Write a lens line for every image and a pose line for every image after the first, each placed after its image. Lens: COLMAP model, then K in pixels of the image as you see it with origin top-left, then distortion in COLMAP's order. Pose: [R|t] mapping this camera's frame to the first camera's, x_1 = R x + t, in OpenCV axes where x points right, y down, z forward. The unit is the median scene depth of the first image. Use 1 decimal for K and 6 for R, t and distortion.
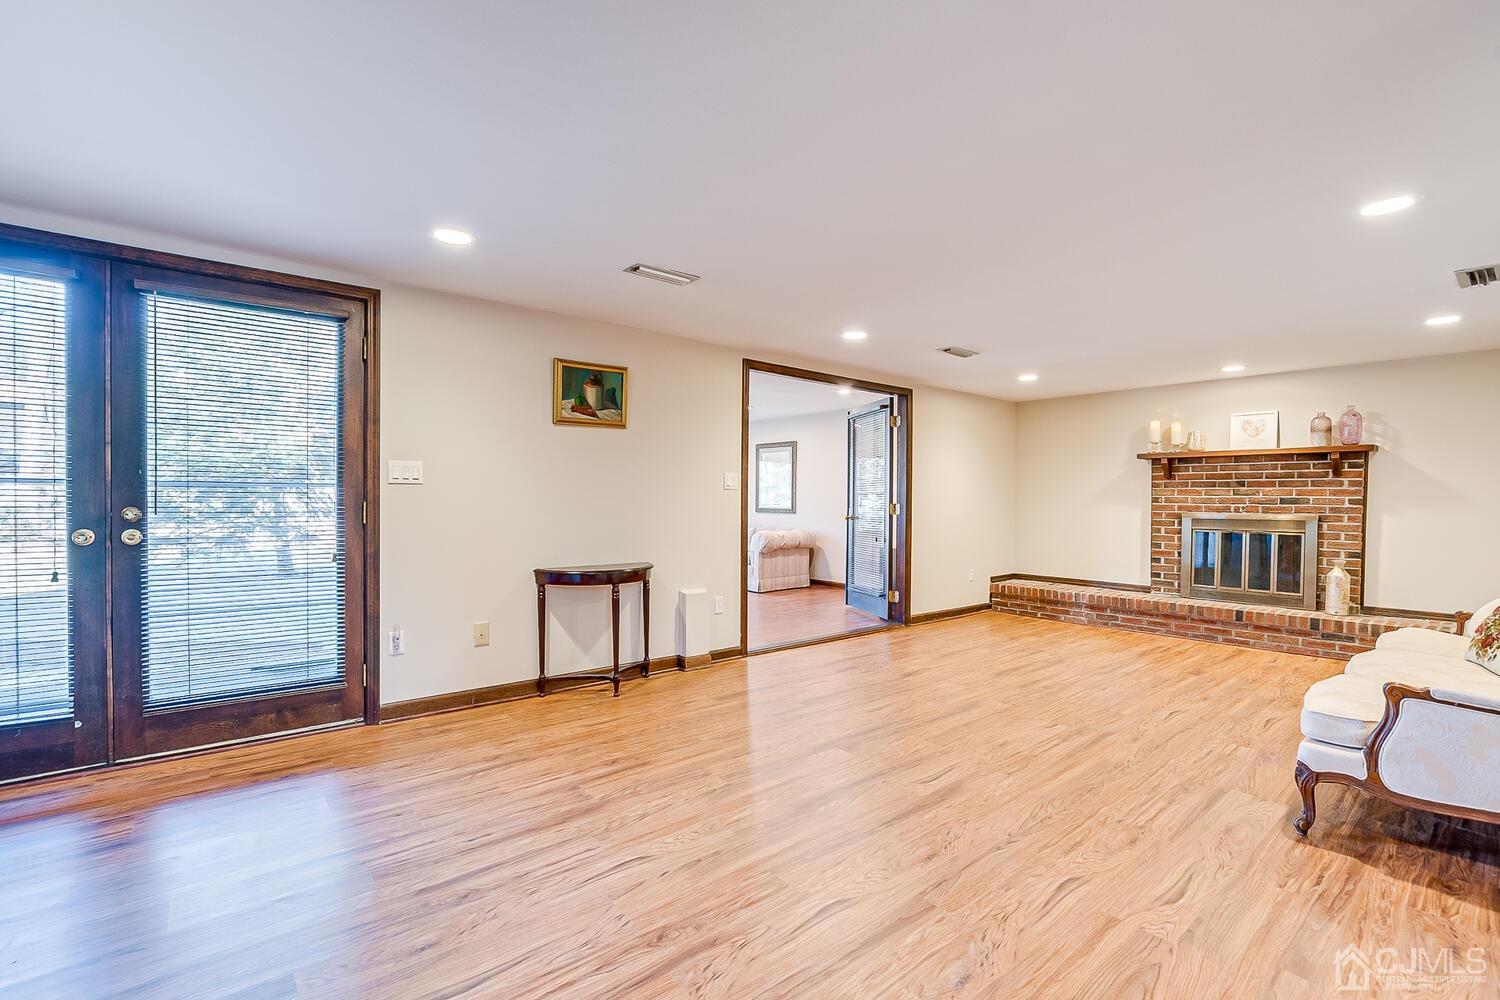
lens RADIAL K [[663.0, 0, 750.8], [0, 663.0, 500.9], [0, 0, 1]] dist [-0.024861, 0.004625]
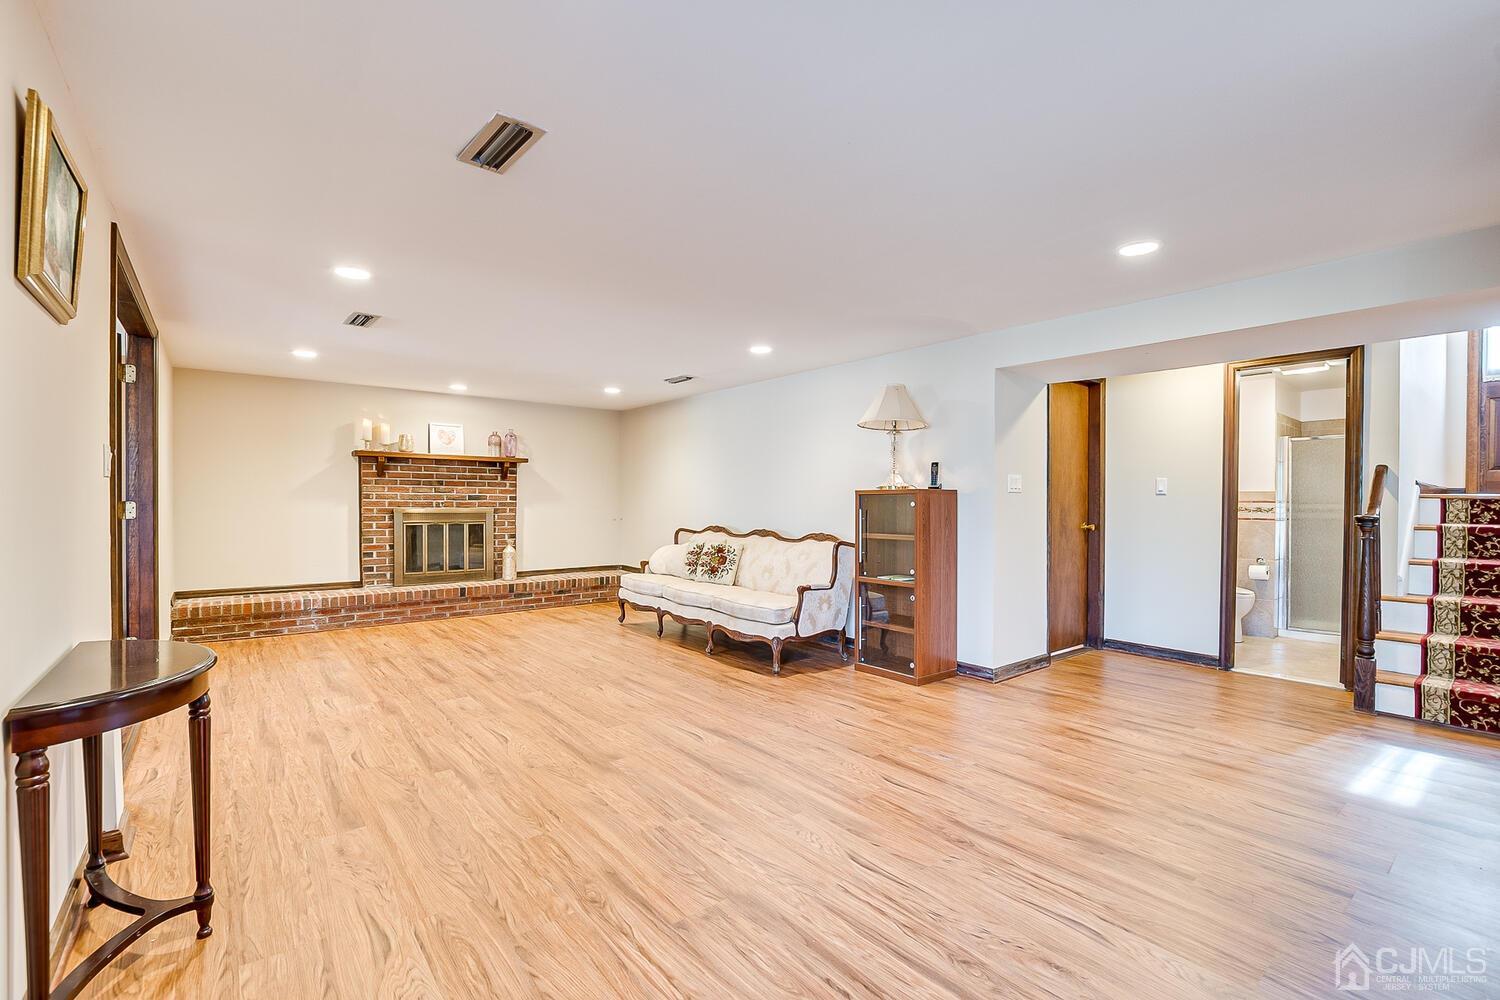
lens RADIAL K [[663.0, 0, 741.9], [0, 663.0, 503.3], [0, 0, 1]] dist [-0.024861, 0.004625]
pose [[0.016993, -0.009310, 0.999812, -0.456418], [-0.004665, 0.999945, 0.009390, -0.003083], [-0.999845, -0.004824, 0.016949, 0.450866]]
